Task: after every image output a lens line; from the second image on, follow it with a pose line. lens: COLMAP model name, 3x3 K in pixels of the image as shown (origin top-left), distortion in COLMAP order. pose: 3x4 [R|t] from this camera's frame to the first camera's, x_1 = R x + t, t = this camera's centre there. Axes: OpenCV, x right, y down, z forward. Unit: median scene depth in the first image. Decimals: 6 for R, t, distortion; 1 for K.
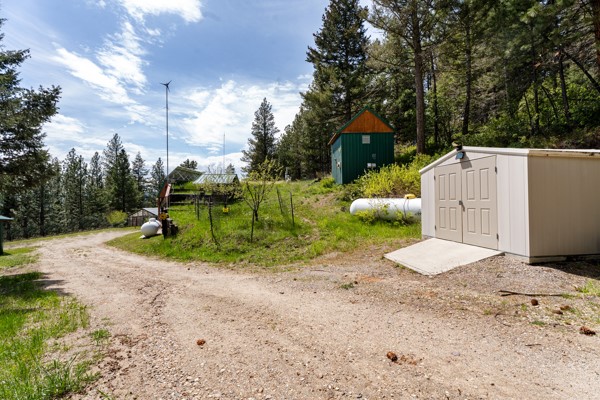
lens RADIAL K [[244.3, 0, 298.6], [0, 244.3, 196.2], [0, 0, 1]] dist [0.000140, 0.000230]
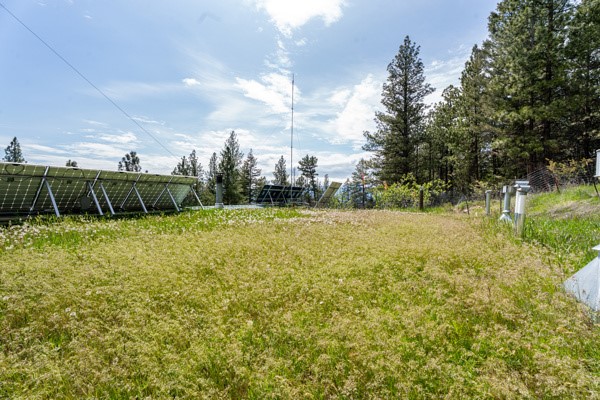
lens RADIAL K [[244.3, 0, 298.6], [0, 244.3, 196.2], [0, 0, 1]] dist [0.000140, 0.000230]
pose [[0.852003, 0.022120, -0.523069, -0.036697], [-0.012215, 0.999675, 0.022379, -0.030636], [0.523394, -0.012677, 0.851996, 0.295069]]
